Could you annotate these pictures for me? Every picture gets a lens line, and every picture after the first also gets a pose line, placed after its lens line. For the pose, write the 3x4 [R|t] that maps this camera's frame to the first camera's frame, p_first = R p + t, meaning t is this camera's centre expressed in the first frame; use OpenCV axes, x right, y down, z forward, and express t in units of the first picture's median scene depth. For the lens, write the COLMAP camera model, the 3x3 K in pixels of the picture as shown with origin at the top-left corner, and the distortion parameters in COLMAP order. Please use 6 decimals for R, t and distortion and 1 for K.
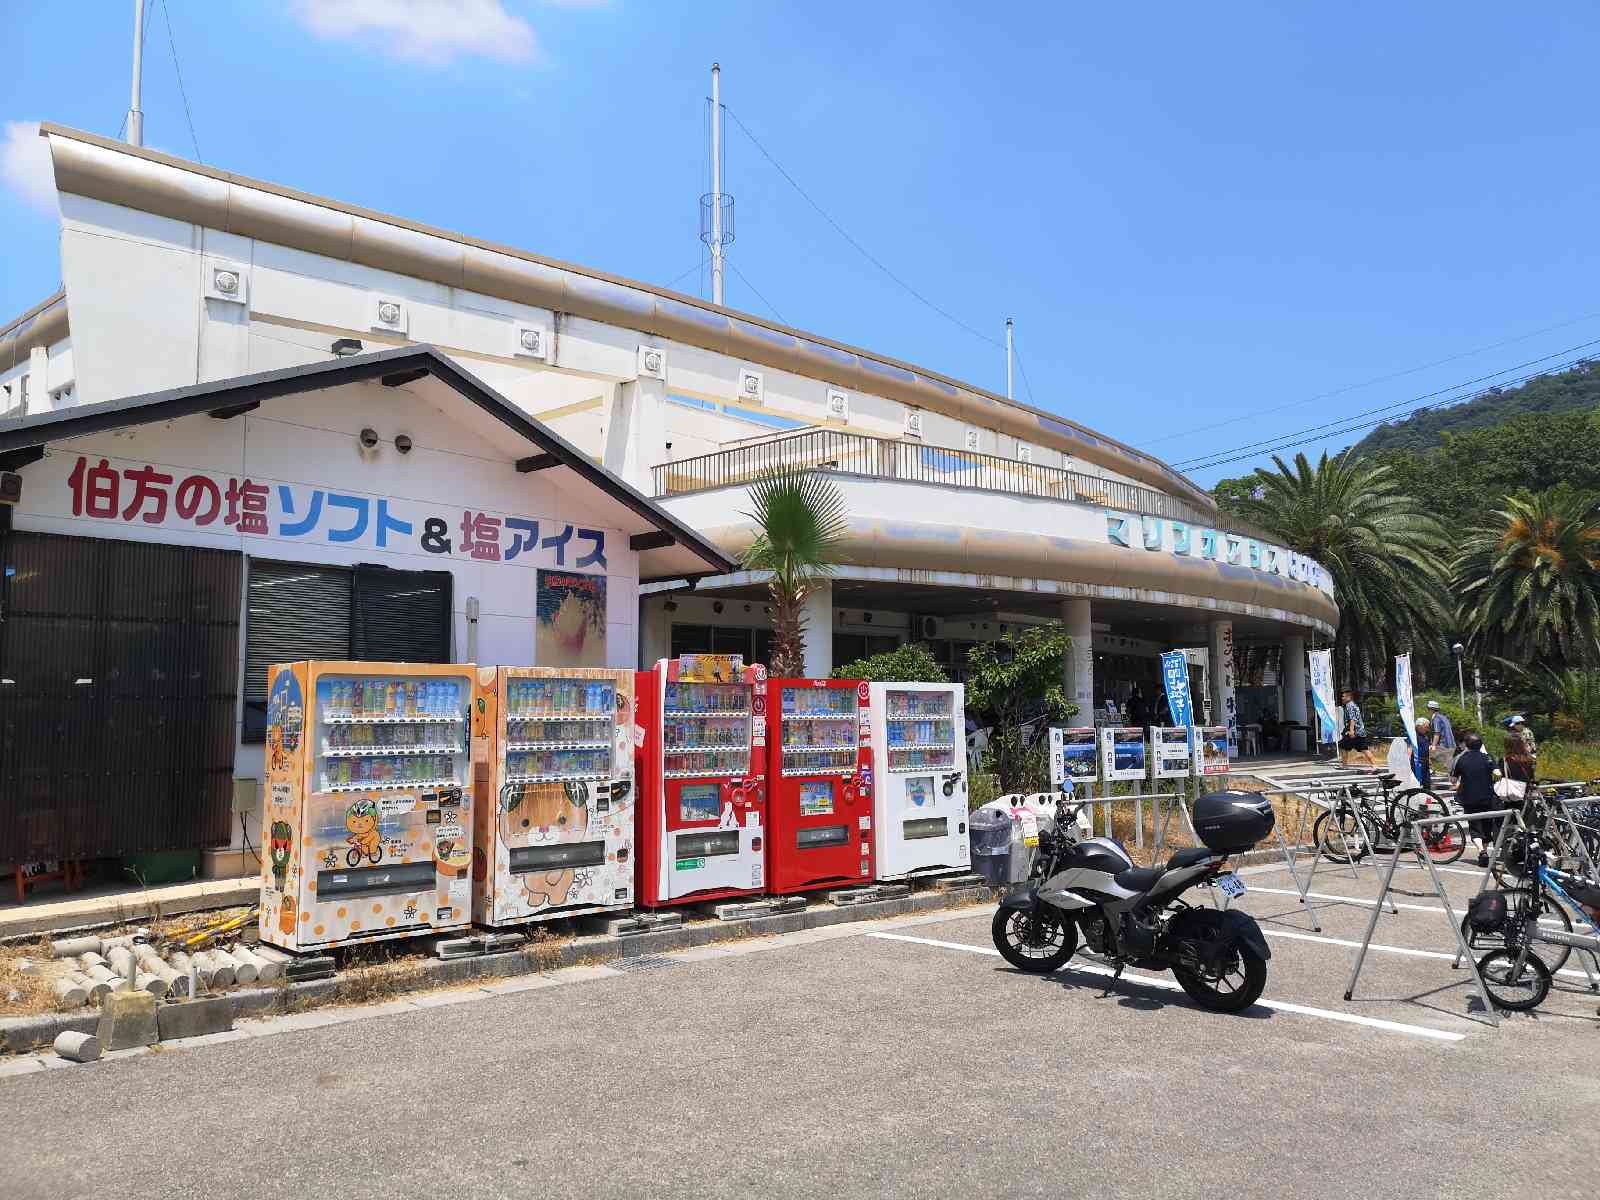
lens RADIAL K [[1227.2, 0, 800.0], [0, 1227.2, 600.0], [0, 0, 1]] dist [0.070008, -0.056252]
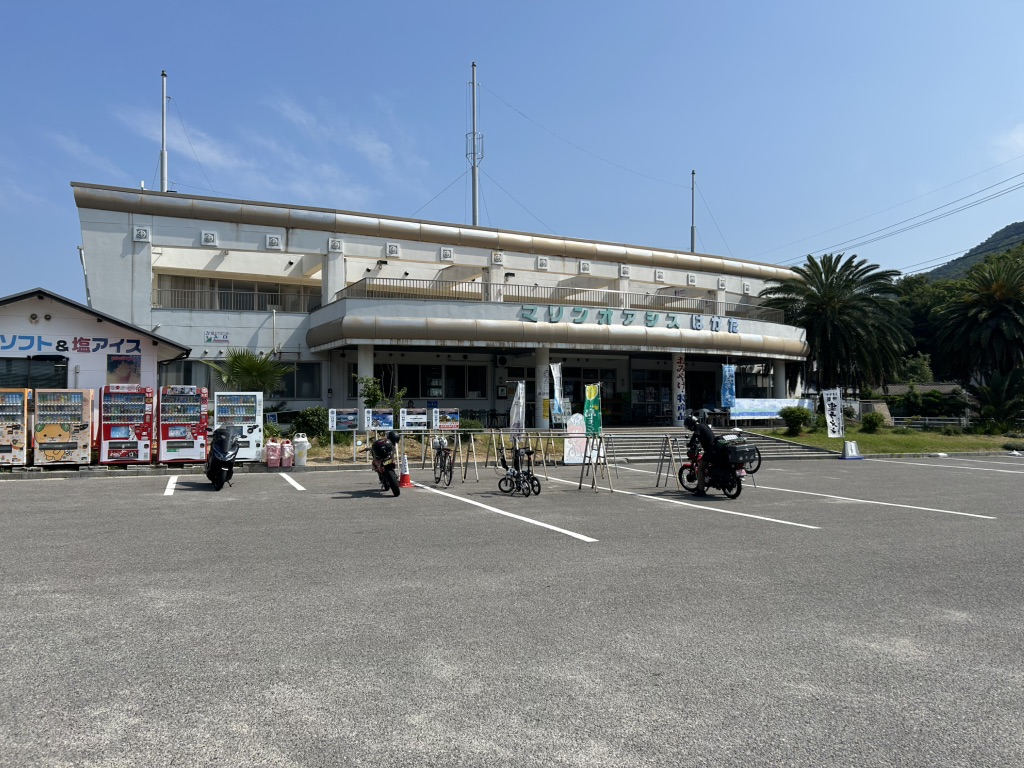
lens RADIAL K [[785.4, 0, 512.0], [0, 785.4, 384.0], [0, 0, 1]] dist [0.070008, -0.056252]
pose [[0.936403, -0.010098, -0.350781, 1.599254], [0.032781, 0.997732, 0.058787, -0.041117], [0.349392, -0.066547, 0.934611, -0.530379]]
